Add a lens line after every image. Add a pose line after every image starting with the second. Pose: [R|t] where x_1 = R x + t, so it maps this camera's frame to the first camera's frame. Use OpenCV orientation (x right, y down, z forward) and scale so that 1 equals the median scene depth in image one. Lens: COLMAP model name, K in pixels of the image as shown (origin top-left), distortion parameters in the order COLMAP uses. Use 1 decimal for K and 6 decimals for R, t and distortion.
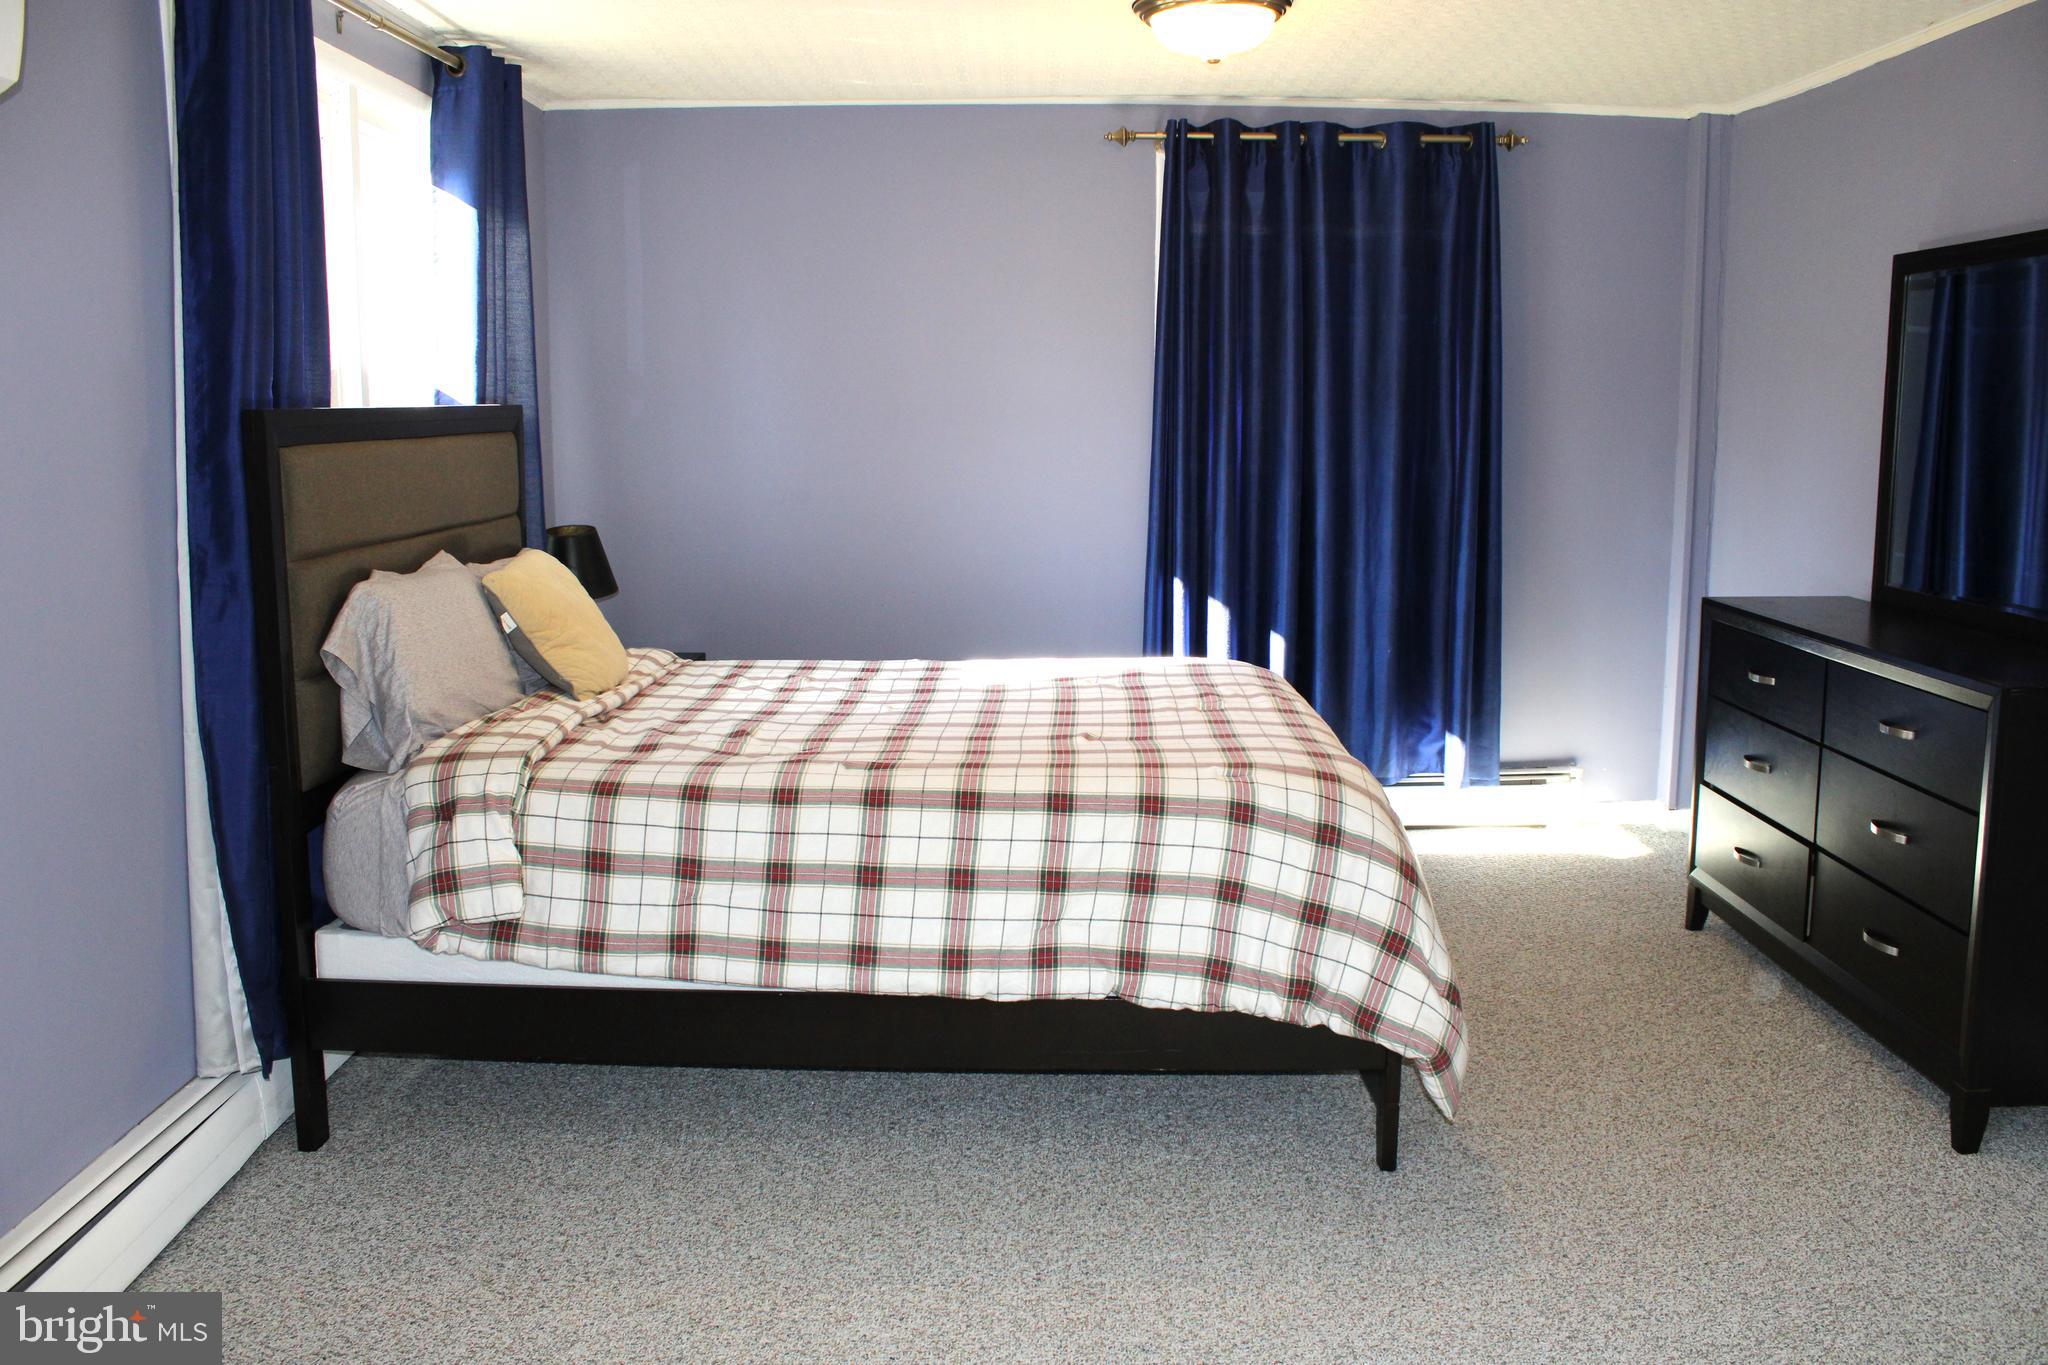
lens RADIAL K [[1712.3, 0, 1029.0], [0, 1712.3, 679.6], [0, 0, 1]] dist [-0.152138, 0.129962]
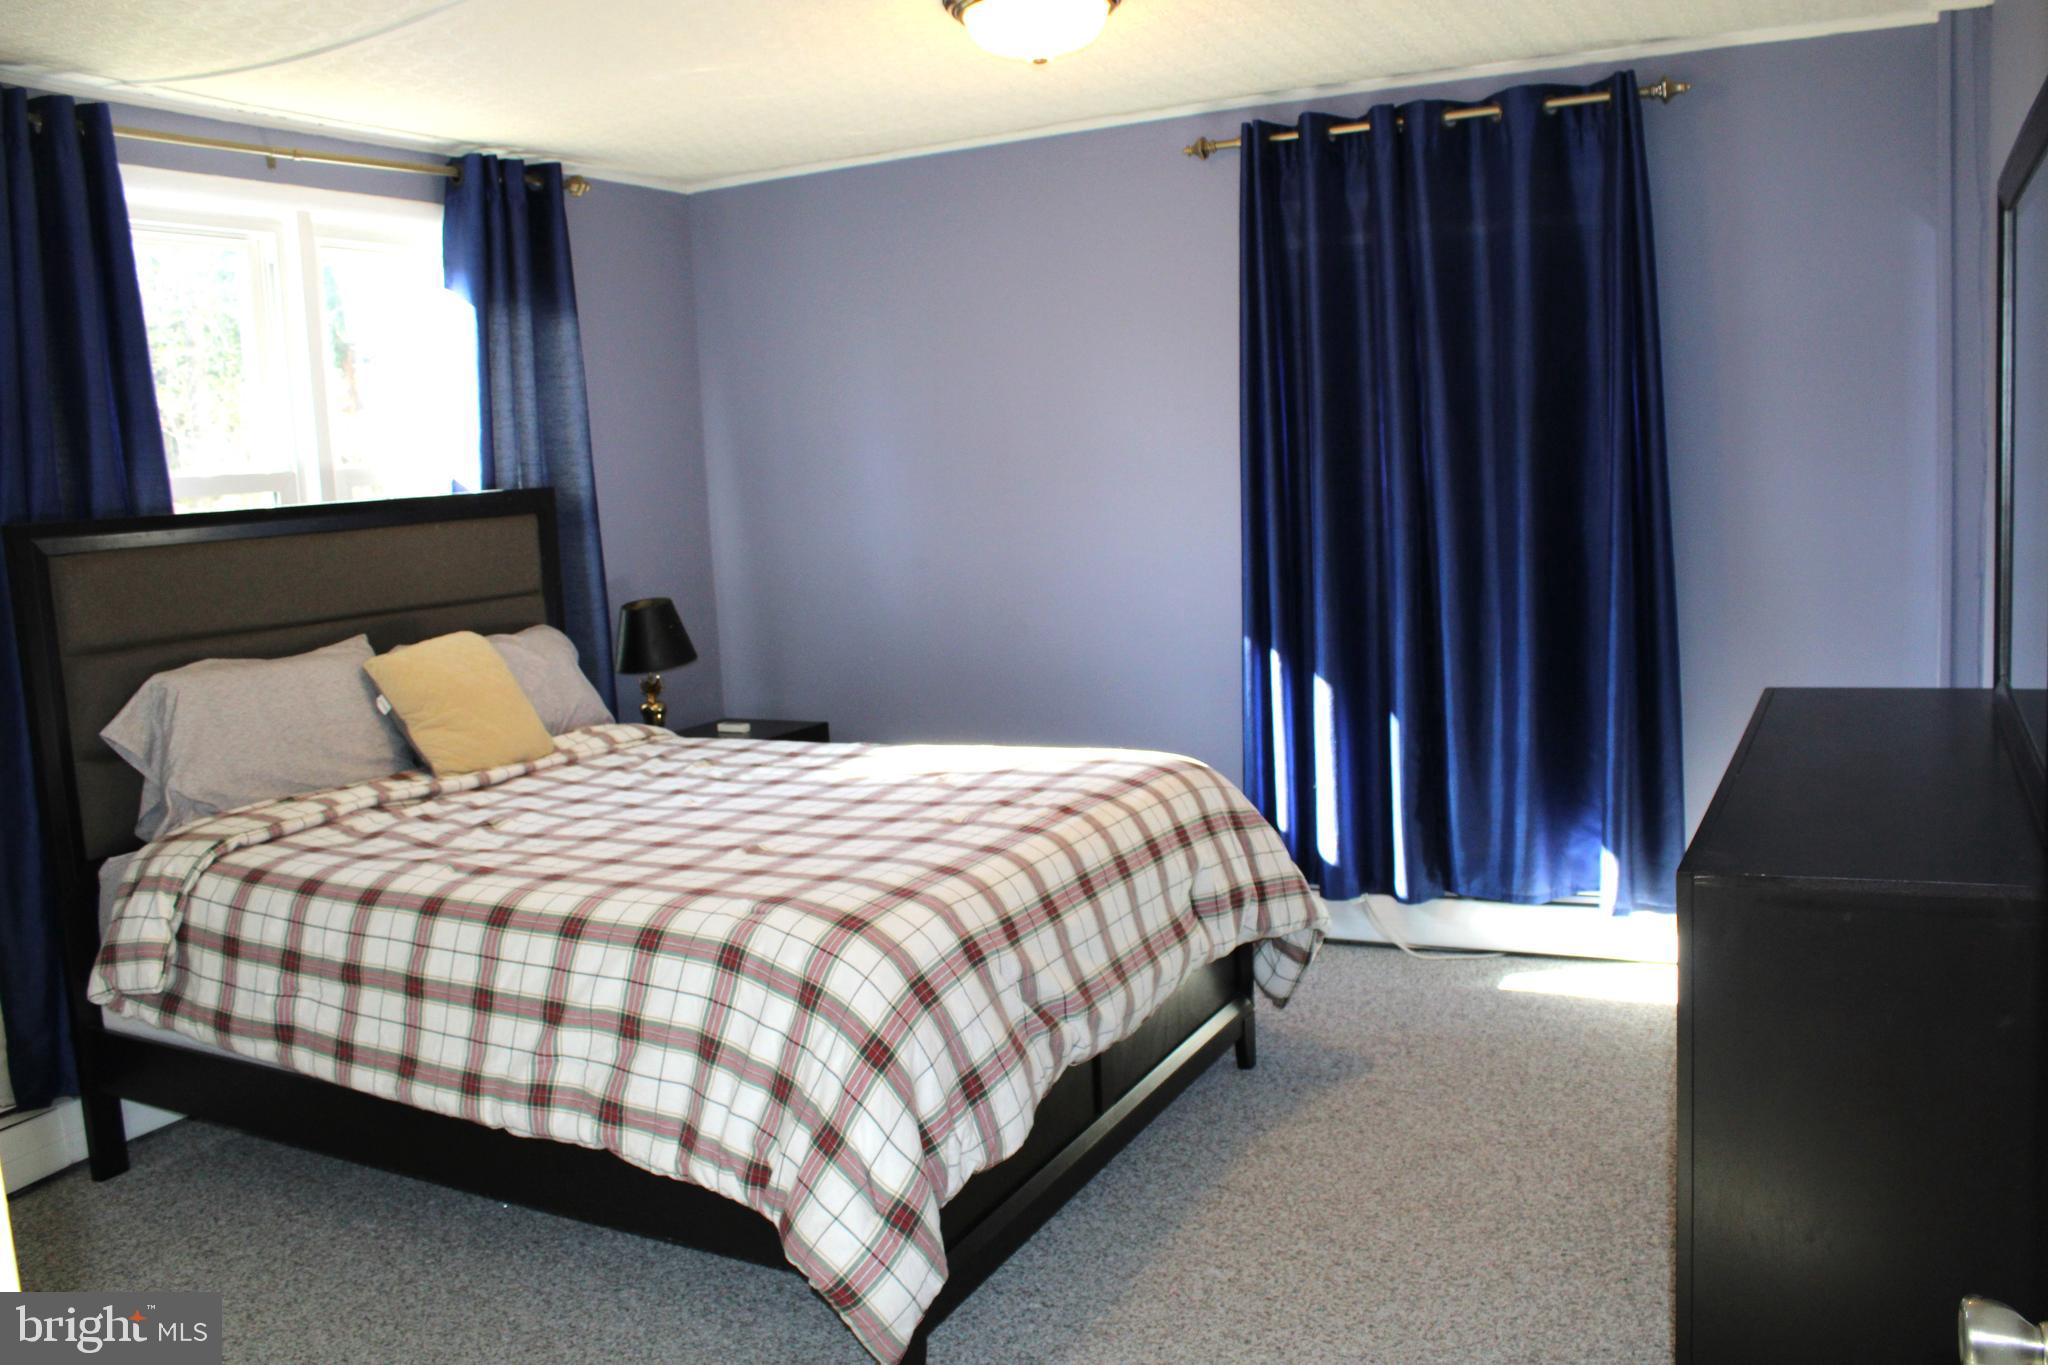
lens RADIAL K [[1712.3, 0, 1023.9], [0, 1712.3, 675.8], [0, 0, 1]] dist [-0.152138, 0.129962]
pose [[0.887825, 0.010245, -0.460067, 0.462747], [-0.019577, 0.999688, -0.015517, -0.037893], [0.459765, 0.022783, 0.887748, 0.220294]]
